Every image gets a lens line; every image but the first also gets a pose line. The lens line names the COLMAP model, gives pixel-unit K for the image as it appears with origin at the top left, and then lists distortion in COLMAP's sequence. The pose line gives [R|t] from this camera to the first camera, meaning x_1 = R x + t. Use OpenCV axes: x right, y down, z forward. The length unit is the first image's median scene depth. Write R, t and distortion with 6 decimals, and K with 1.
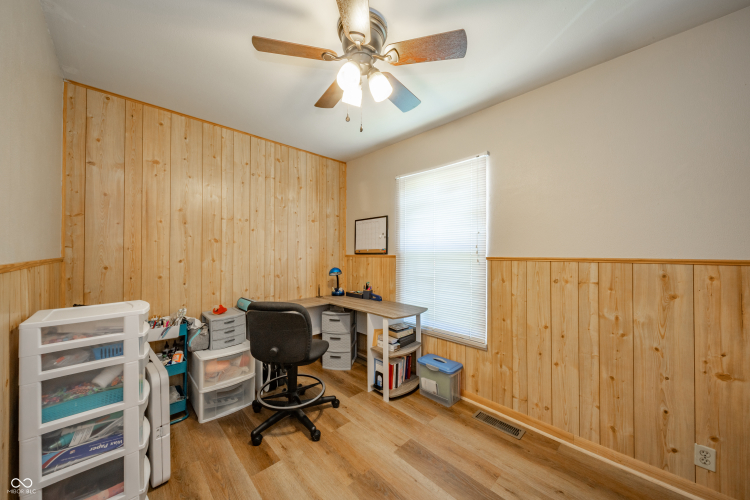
lens RADIAL K [[260.2, 0, 380.8], [0, 260.2, 250.2], [0, 0, 1]] dist [-0.000314, -0.000174]
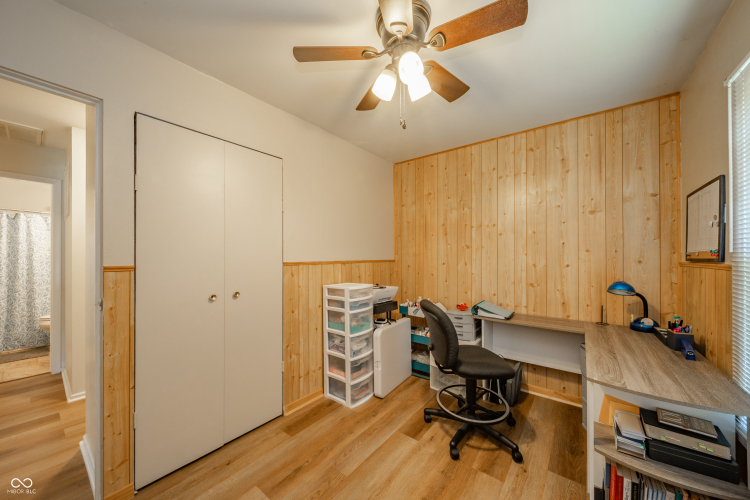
lens RADIAL K [[270.6, 0, 374.0], [0, 270.6, 255.9], [0, 0, 1]] dist [-0.001149, -0.000220]
pose [[0.132175, -0.001045, -0.991226, 0.521846], [0.007112, 0.999975, -0.000106, 0.000393], [0.991201, -0.007036, 0.132179, 0.454269]]
